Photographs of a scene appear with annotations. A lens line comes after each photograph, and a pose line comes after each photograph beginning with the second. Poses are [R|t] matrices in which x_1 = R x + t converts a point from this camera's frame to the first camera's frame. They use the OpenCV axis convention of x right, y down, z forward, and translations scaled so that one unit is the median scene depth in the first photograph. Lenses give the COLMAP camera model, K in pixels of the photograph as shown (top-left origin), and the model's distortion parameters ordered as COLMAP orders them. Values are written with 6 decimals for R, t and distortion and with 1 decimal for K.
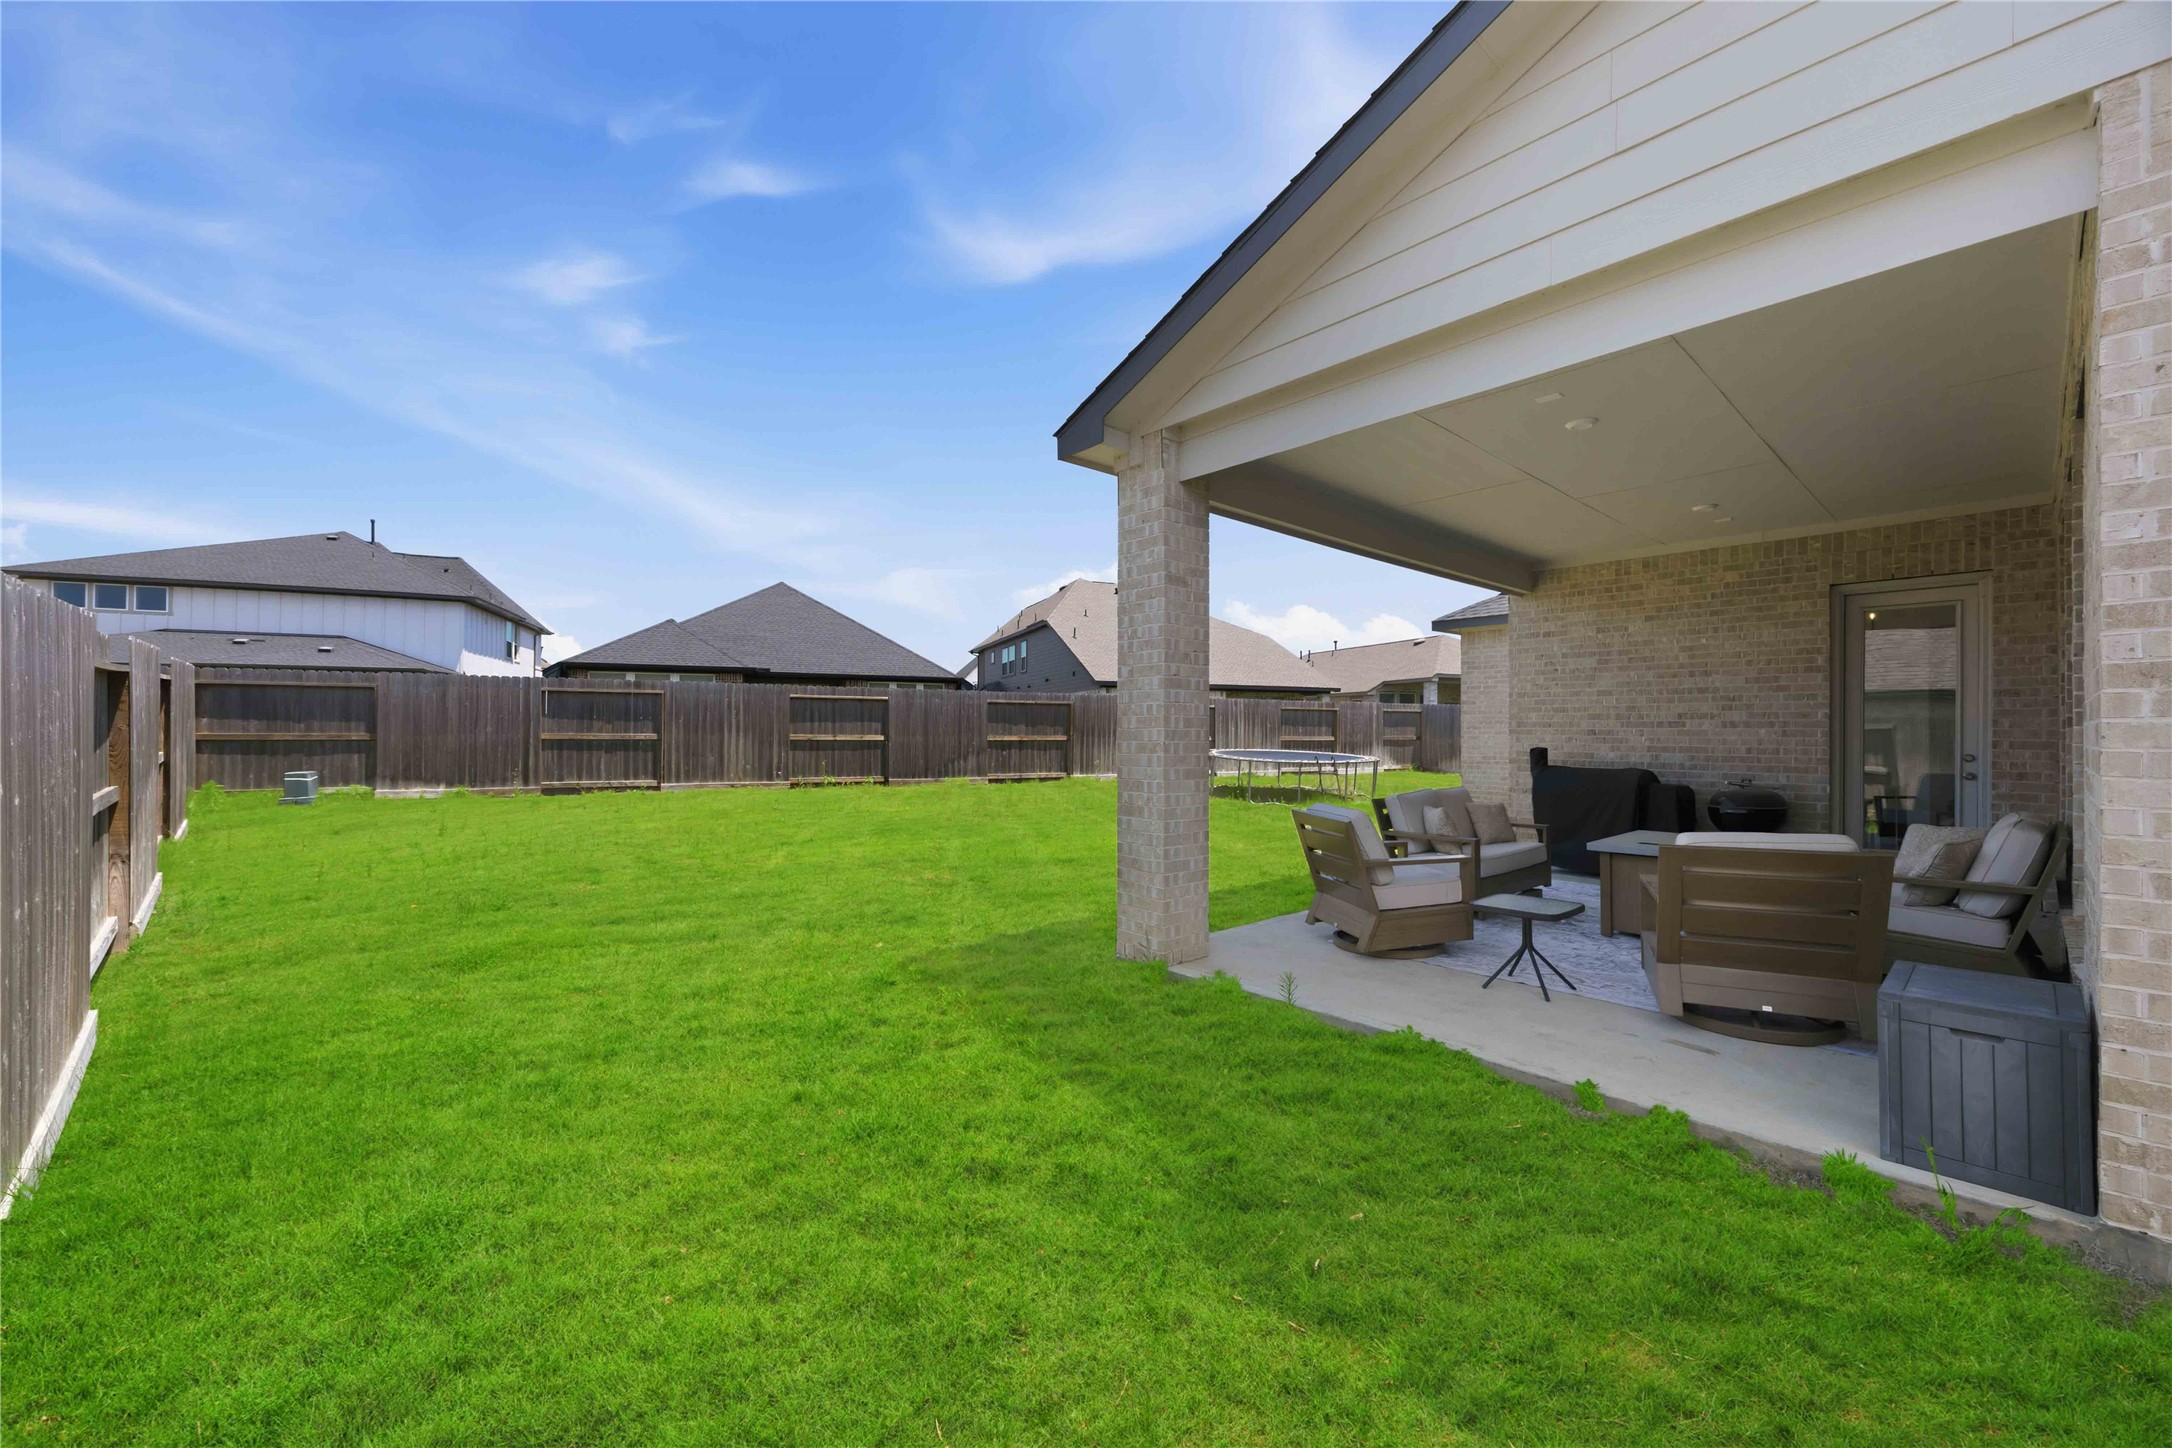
lens RADIAL K [[823.4, 0, 1086.0], [0, 823.4, 724.0], [0, 0, 1]] dist [-0.004861, -0.000096]
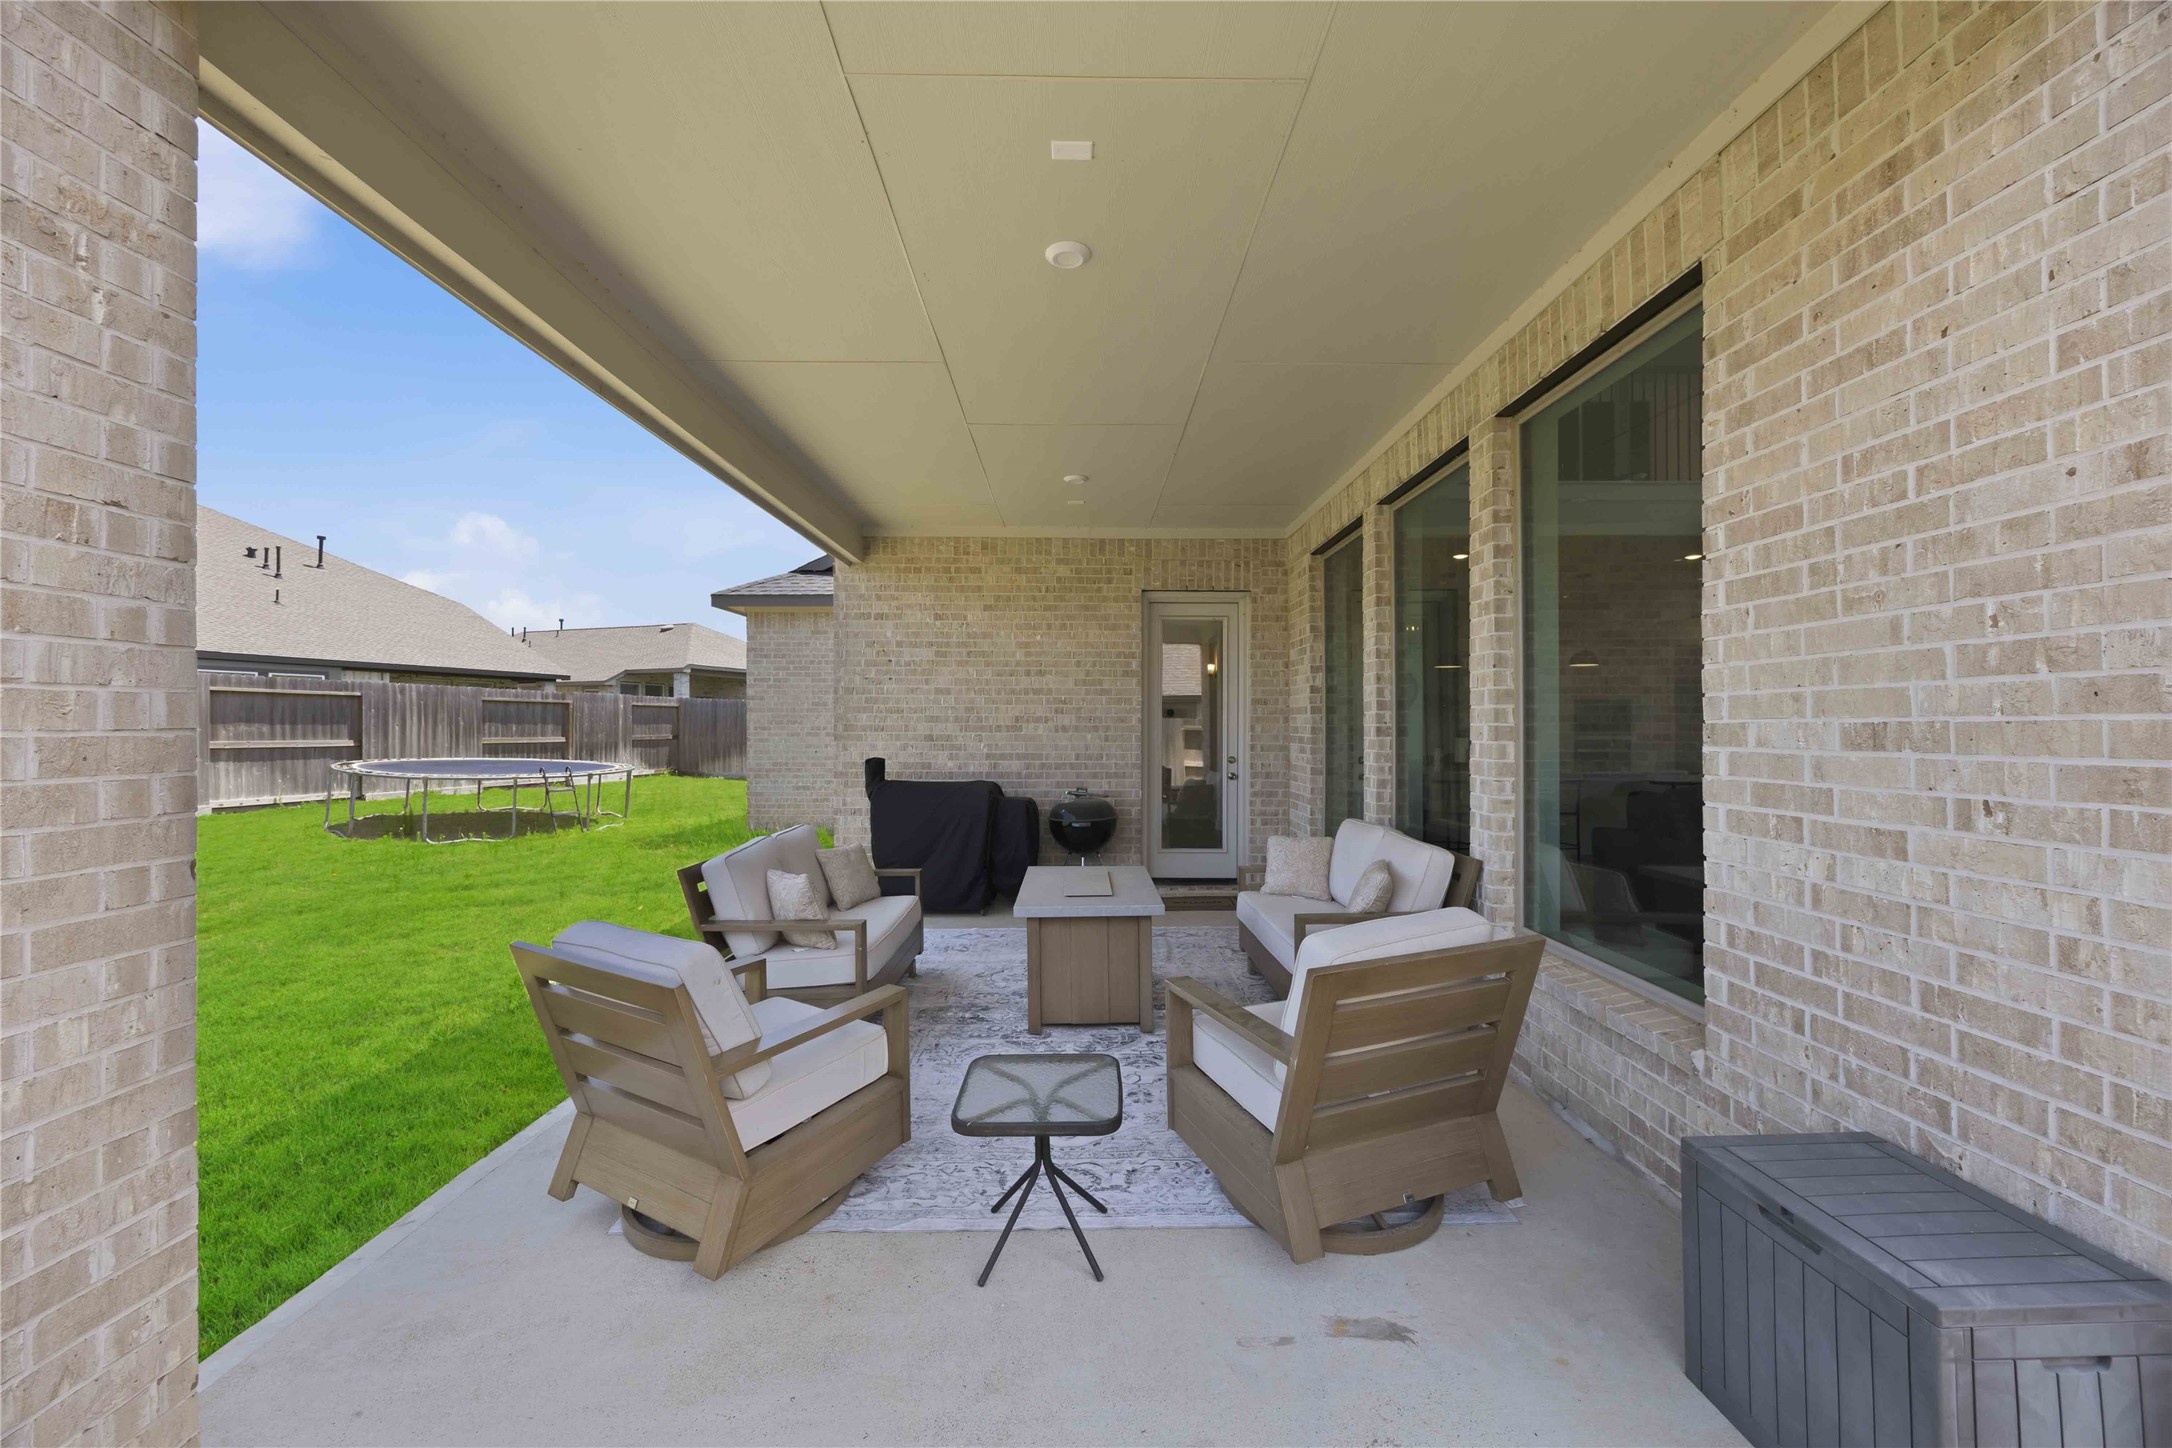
lens RADIAL K [[823.4, 0, 1086.0], [0, 823.4, 724.0], [0, 0, 1]] dist [-0.004861, -0.000096]
pose [[0.647768, -0.000918, 0.761837, 0.039425], [-0.004797, 0.999975, 0.005283, -0.004447], [-0.761822, -0.007077, 0.647747, 0.164828]]
